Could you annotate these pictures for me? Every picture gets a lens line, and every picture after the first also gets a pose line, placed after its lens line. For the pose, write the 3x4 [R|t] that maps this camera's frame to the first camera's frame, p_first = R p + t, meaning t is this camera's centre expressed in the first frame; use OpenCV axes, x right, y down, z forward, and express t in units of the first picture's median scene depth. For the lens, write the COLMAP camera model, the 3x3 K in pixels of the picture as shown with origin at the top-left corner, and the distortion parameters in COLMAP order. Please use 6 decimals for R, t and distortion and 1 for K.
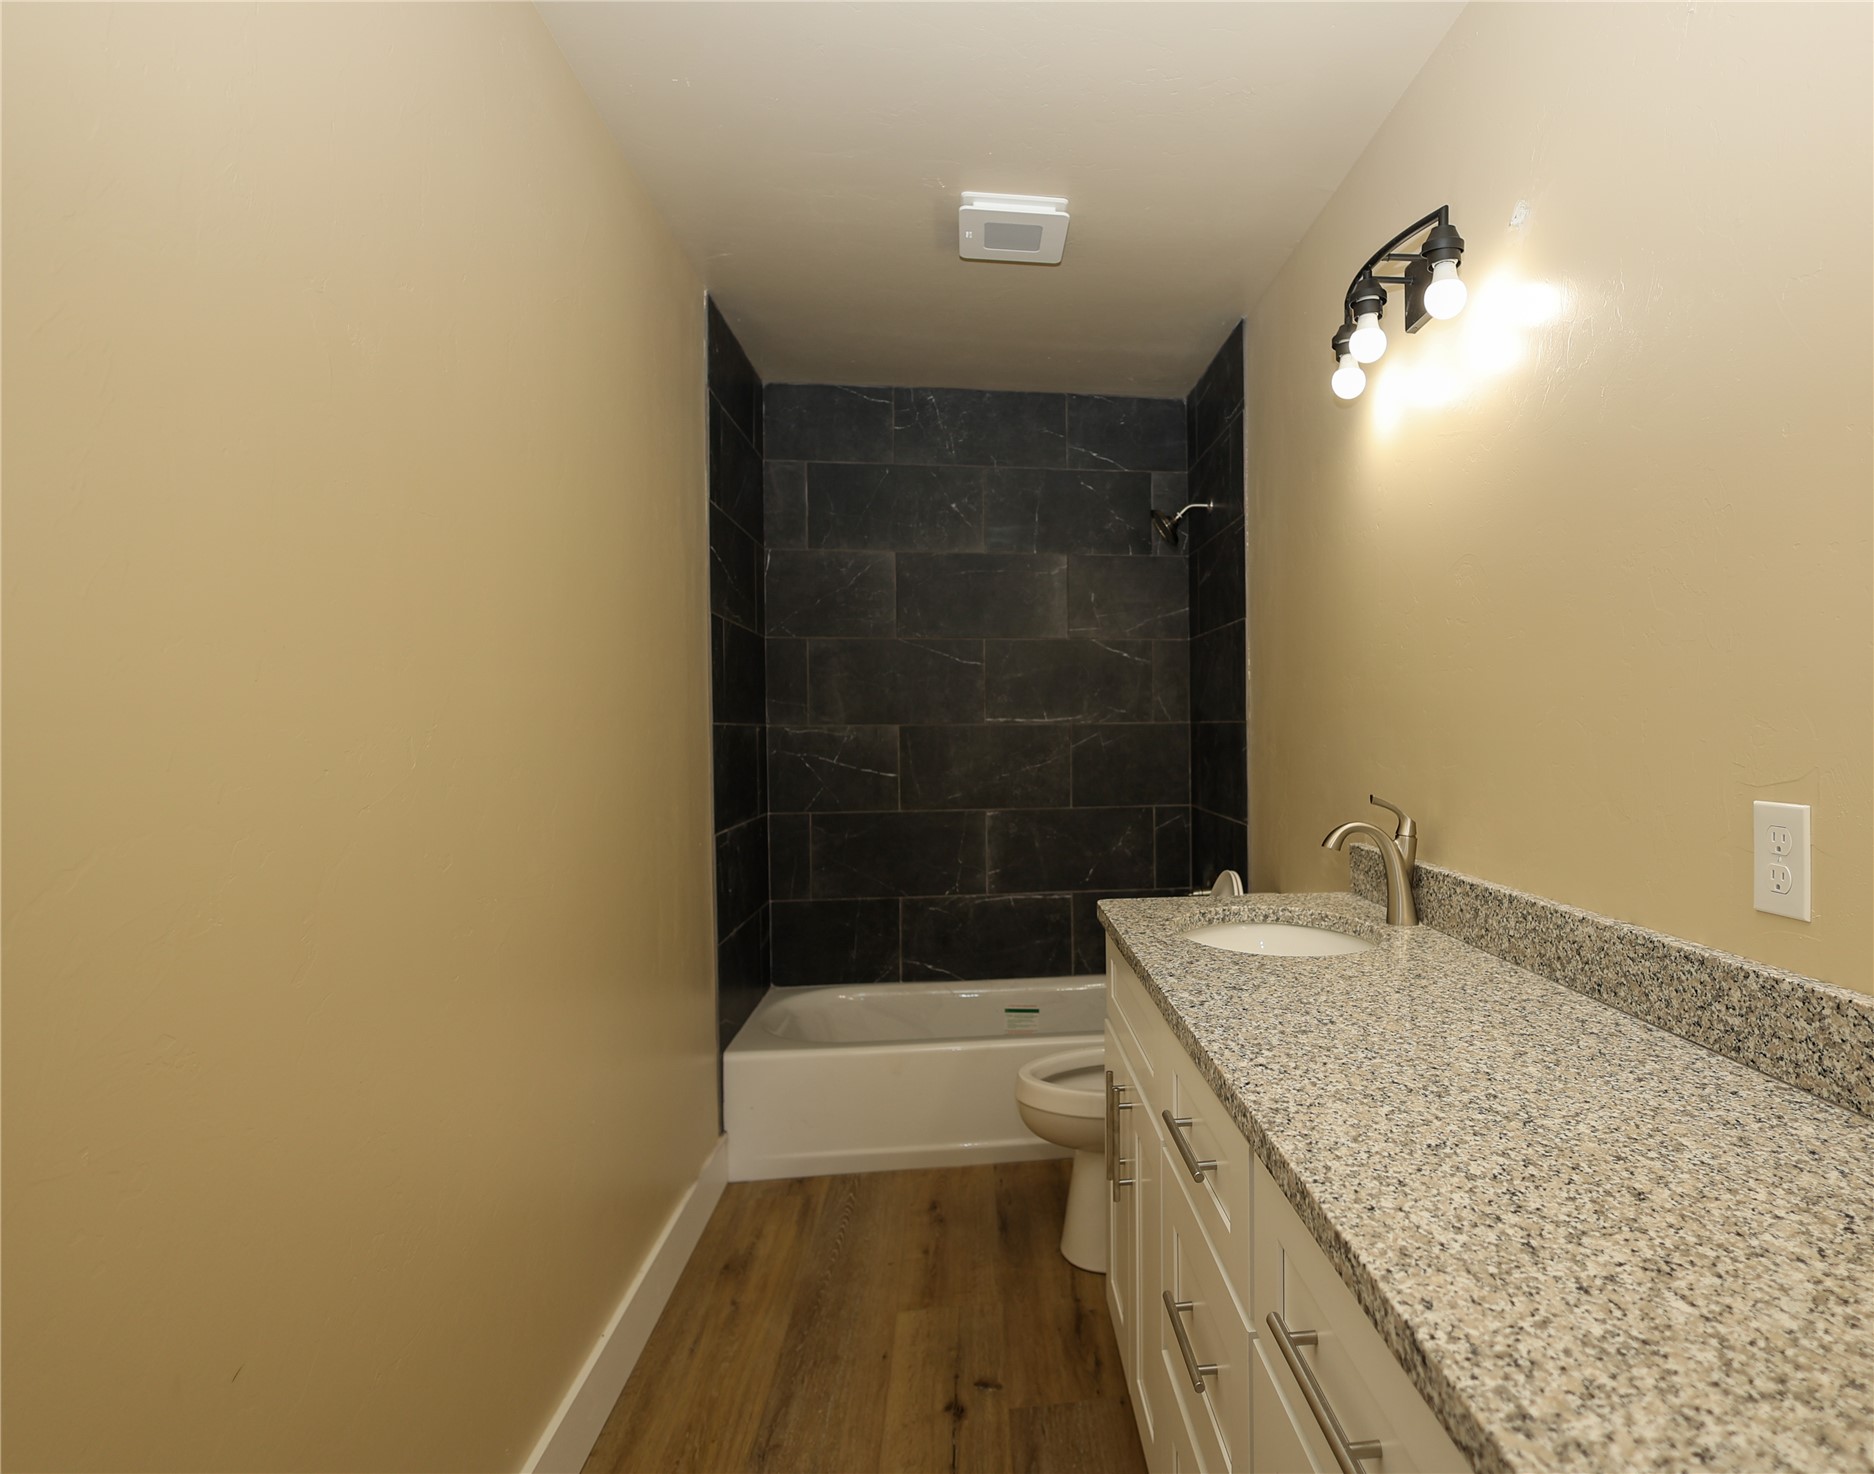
lens RADIAL K [[1204.9, 0, 937.0], [0, 1204.9, 737.0], [0, 0, 1]] dist [0.000369, 0.000203]
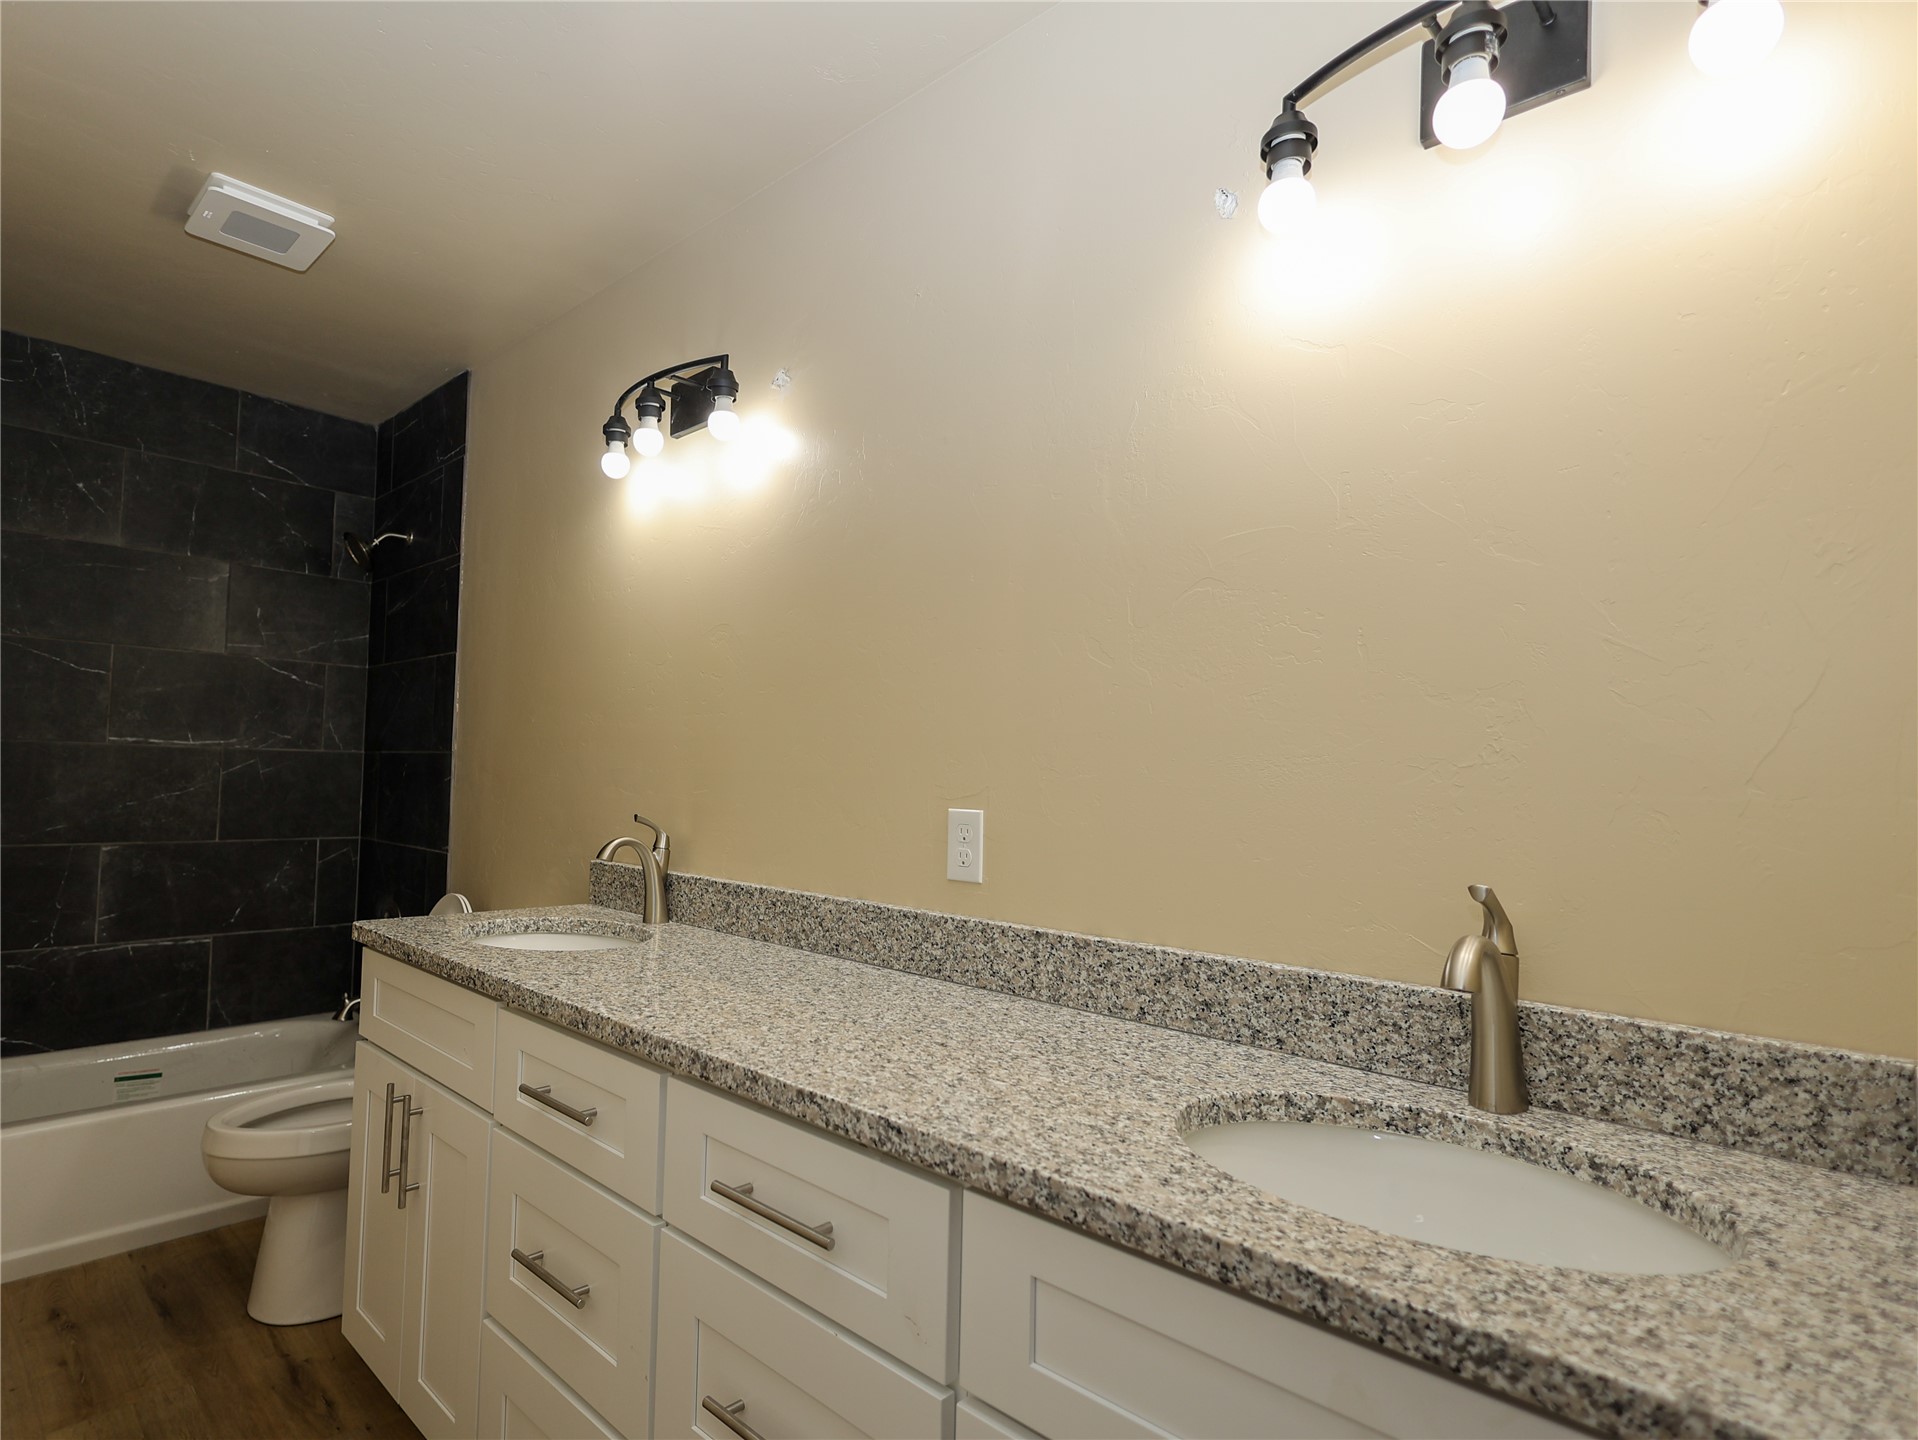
lens RADIAL K [[1208.1, 0, 958.5], [0, 1208.1, 689.8], [0, 0, 1]] dist [-0.001459, 0.001681]
pose [[0.727285, 0.080155, 0.681639, -0.179004], [-0.027166, 0.995741, -0.088105, 0.017411], [-0.685797, 0.045560, 0.726365, -0.067358]]
